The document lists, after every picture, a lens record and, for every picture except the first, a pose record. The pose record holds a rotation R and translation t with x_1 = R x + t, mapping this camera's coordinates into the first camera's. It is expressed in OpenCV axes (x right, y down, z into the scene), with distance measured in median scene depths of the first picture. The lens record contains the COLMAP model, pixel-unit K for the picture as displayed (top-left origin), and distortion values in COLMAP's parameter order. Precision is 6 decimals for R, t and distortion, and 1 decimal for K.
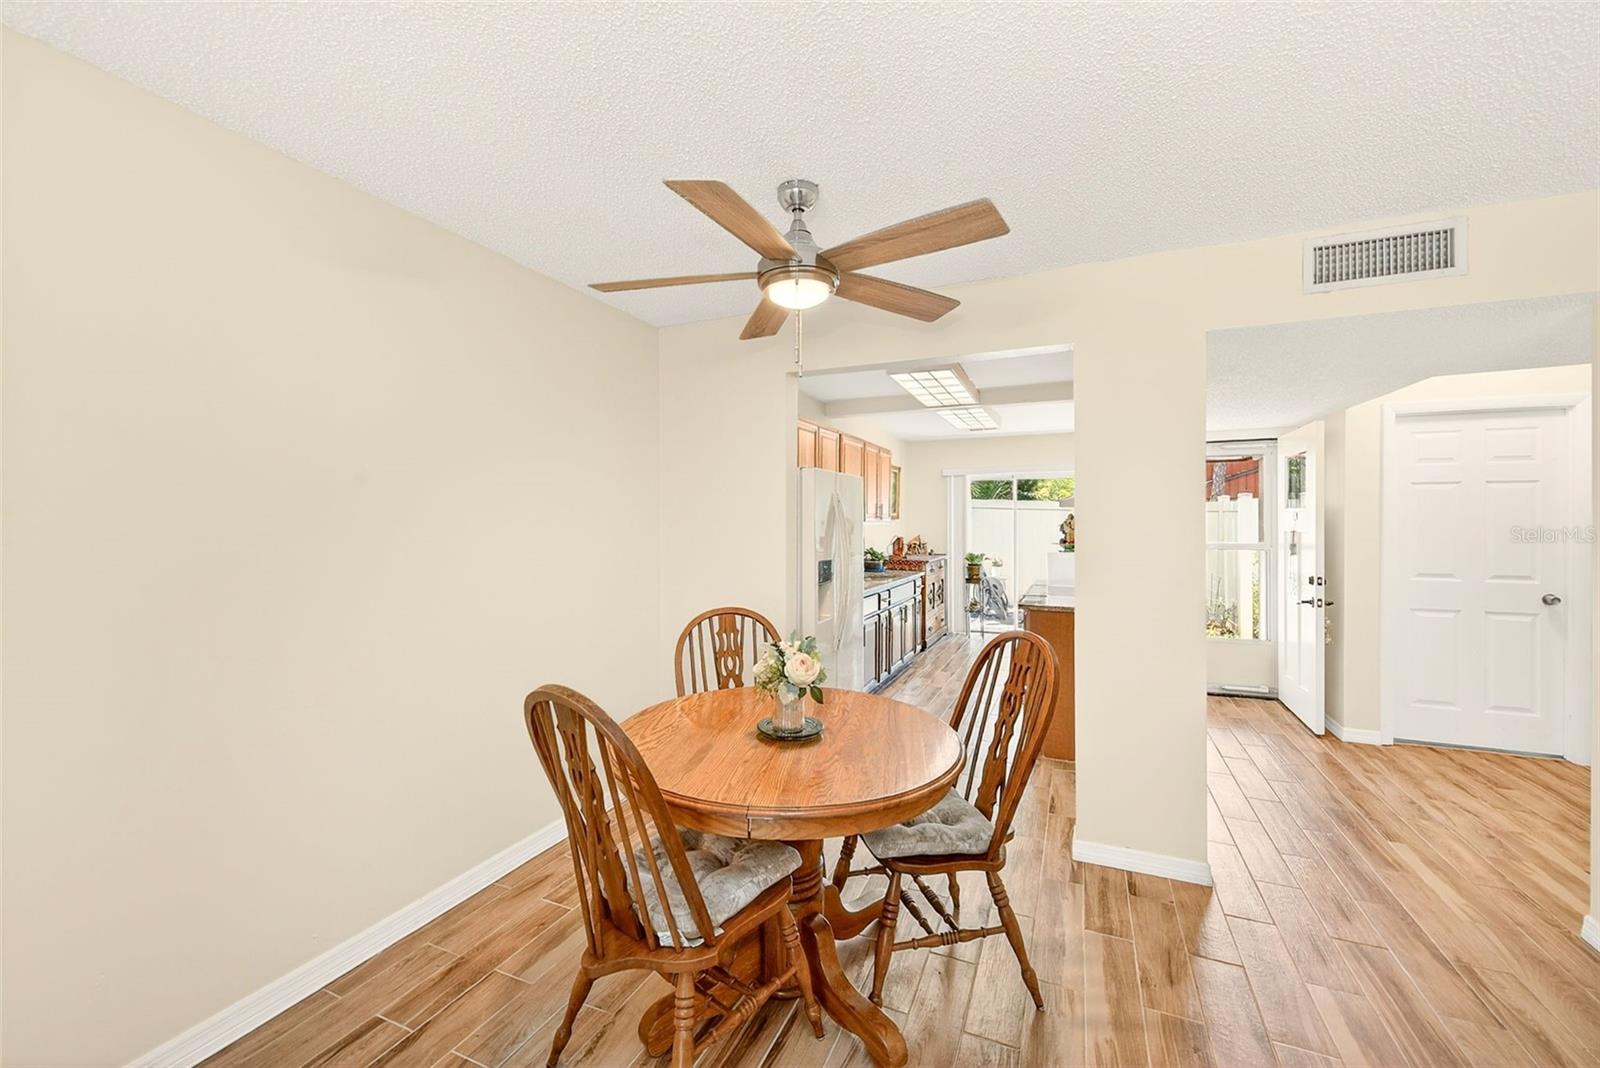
lens RADIAL K [[655.3, 0, 800.5], [0, 655.3, 522.8], [0, 0, 1]] dist [-0.001833, -0.000746]
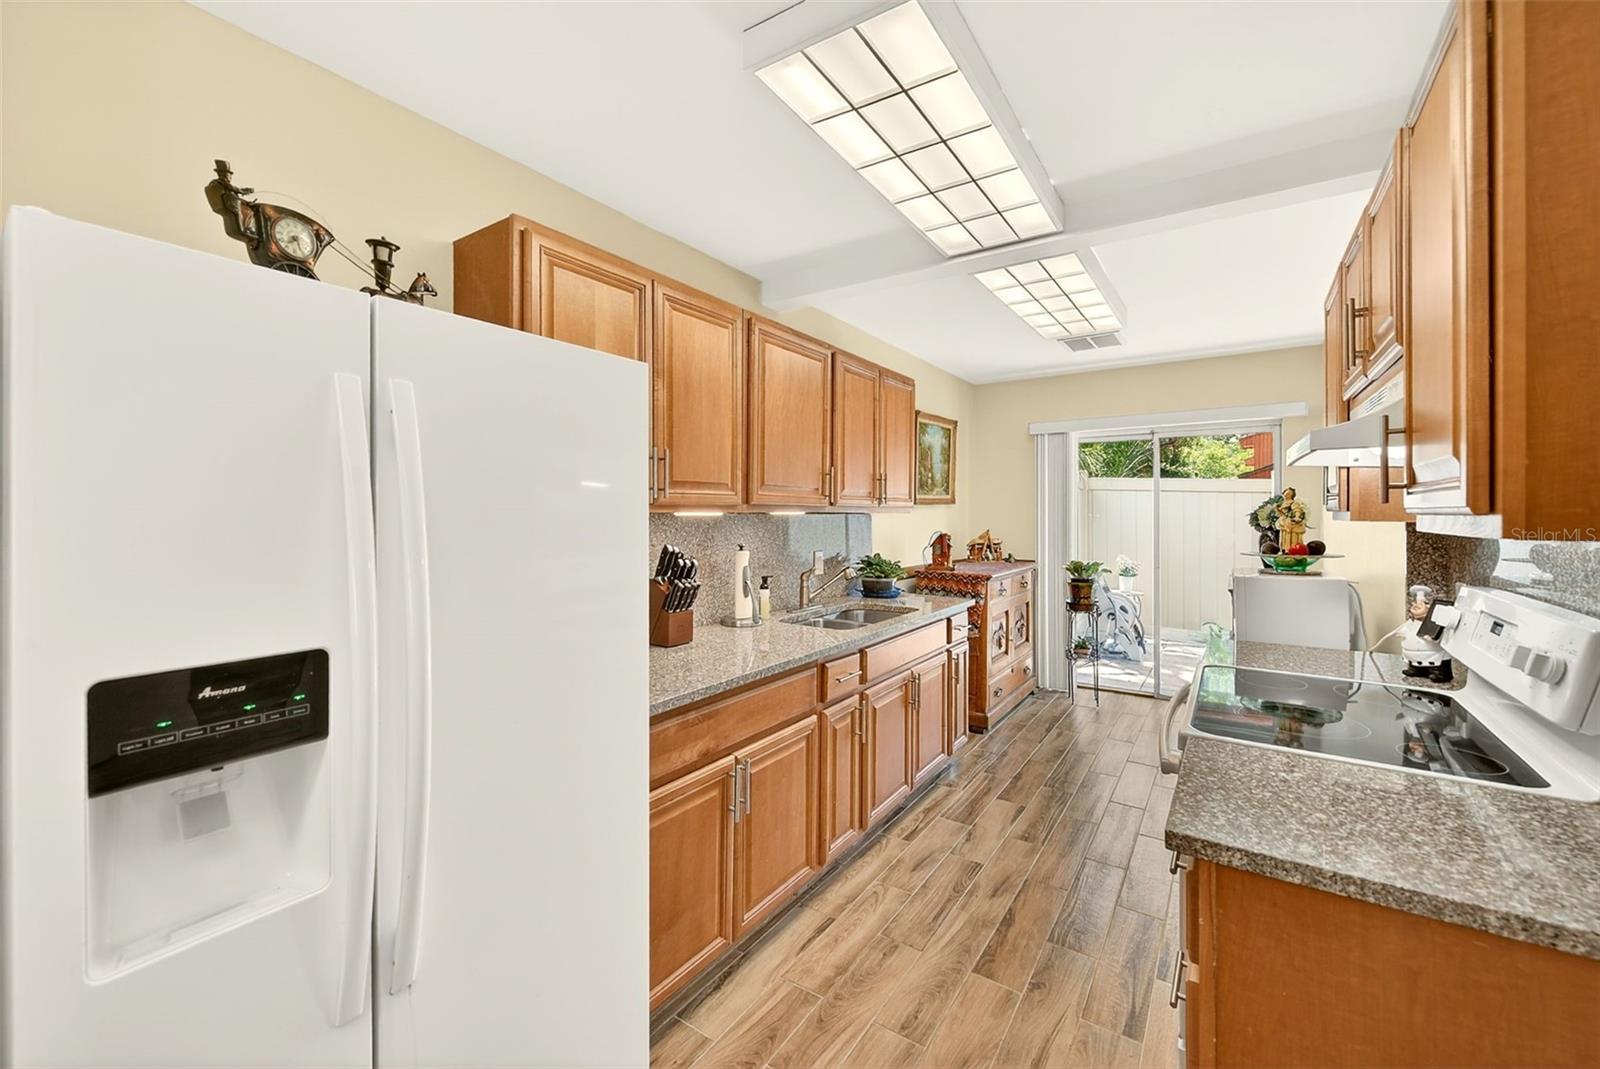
lens RADIAL K [[659.7, 0, 800.0], [0, 659.7, 513.8], [0, 0, 1]] dist [-0.001449, -0.000871]
pose [[0.983572, 0.001721, -0.180506, 0.140620], [-0.001745, 0.999998, 0.000029, 0.004110], [0.180506, 0.000287, 0.983574, 0.421320]]
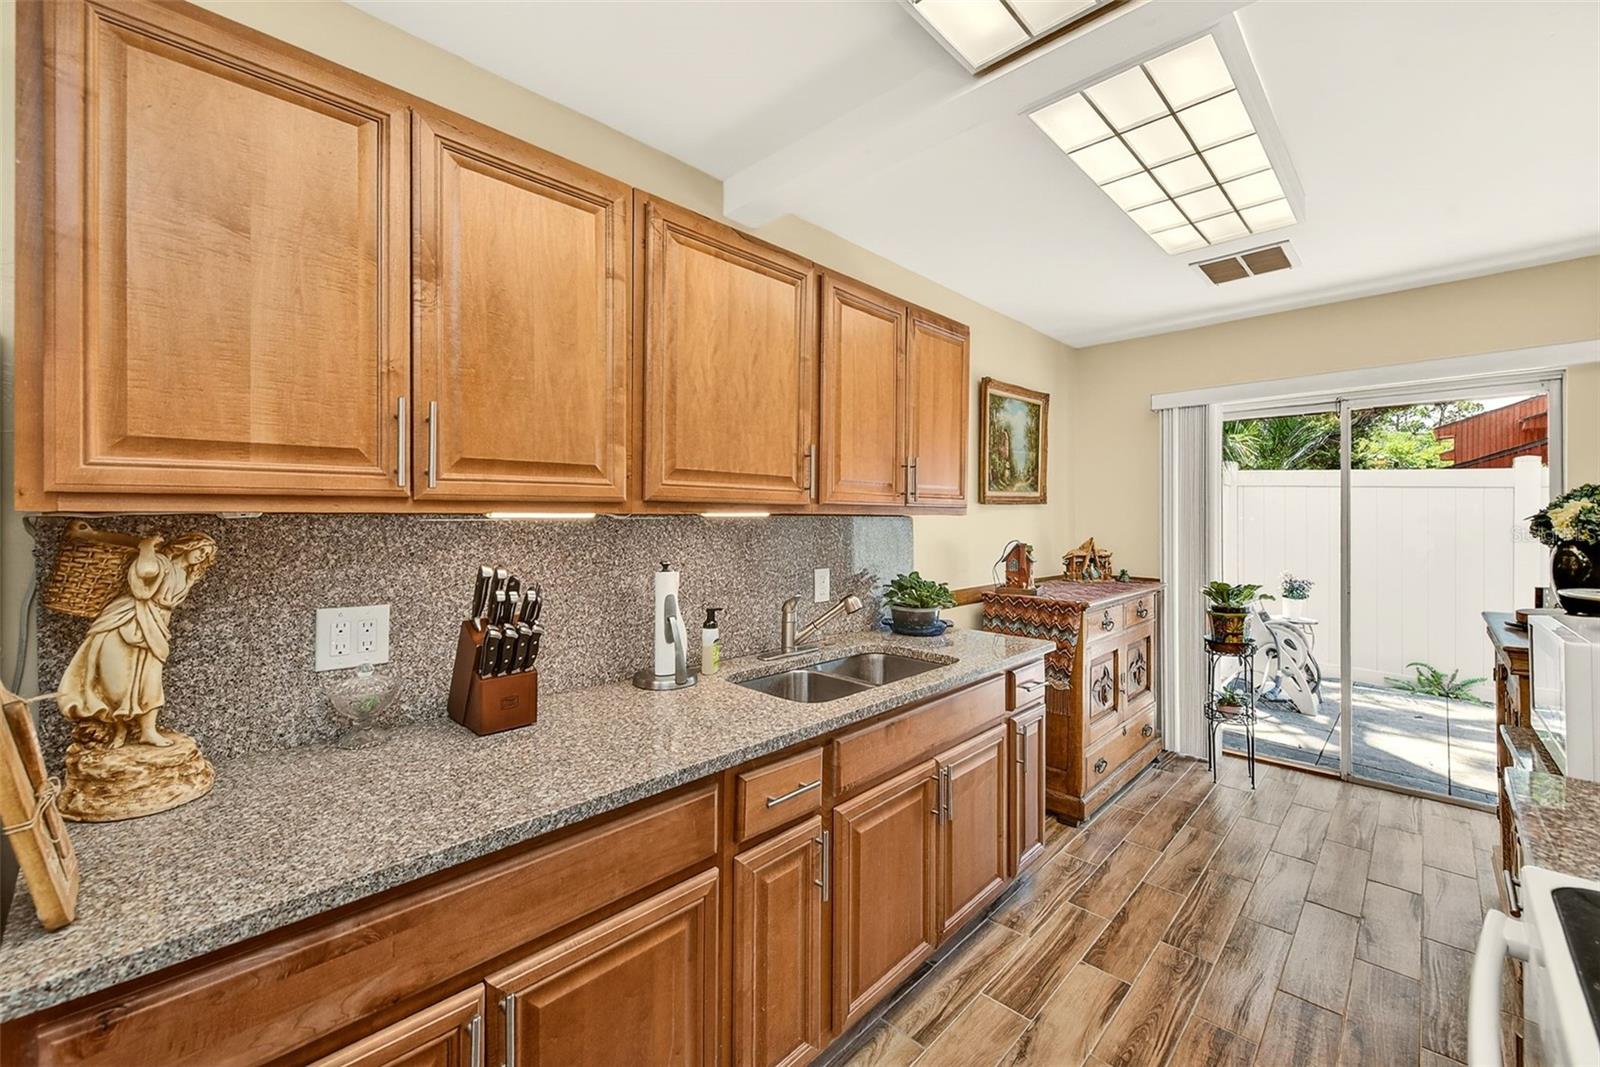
lens RADIAL K [[659.7, 0, 800.0], [0, 659.7, 512.8], [0, 0, 1]] dist [-0.001449, -0.000871]
pose [[0.937589, 0.001357, -0.347743, 0.177399], [-0.003255, 0.999983, -0.004872, 0.004111], [0.347730, 0.005700, 0.937577, 0.581403]]
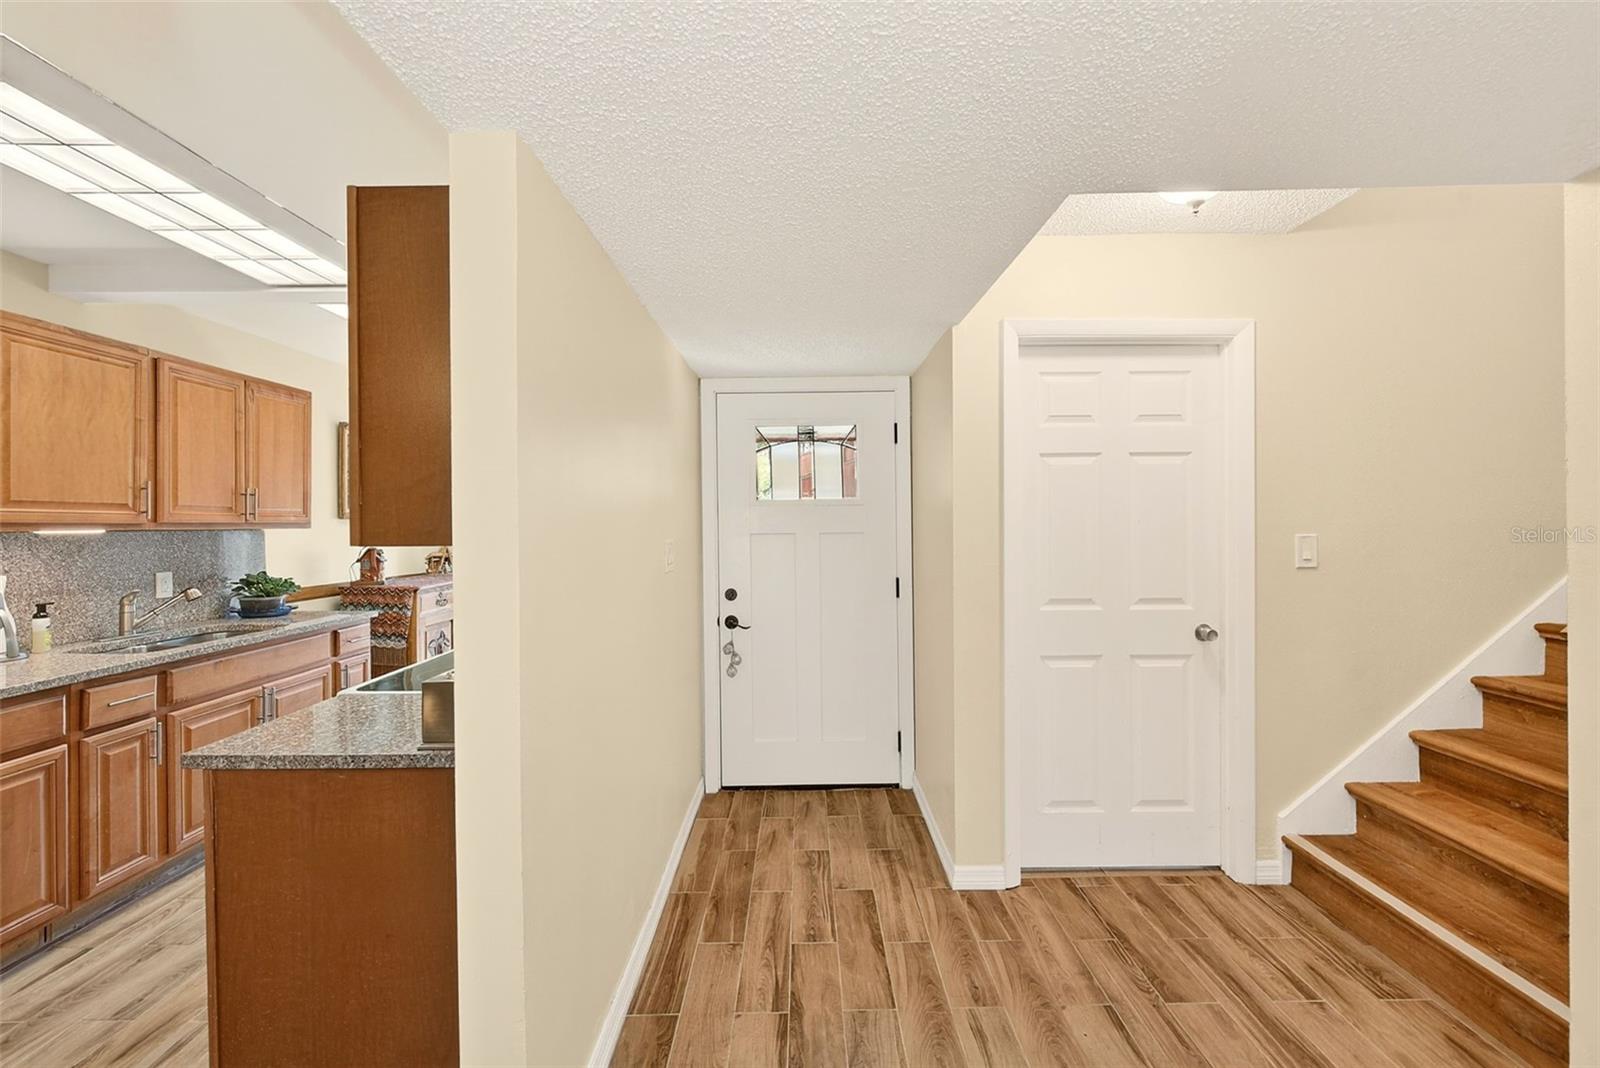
lens RADIAL K [[670.3, 0, 822.5], [0, 670.3, 523.6], [0, 0, 1]] dist [-0.001697, -0.000996]
pose [[0.908884, -0.007344, 0.416985, 0.288028], [0.007671, 0.999970, 0.000892, 0.002038], [-0.416979, 0.002388, 0.908913, 0.304770]]
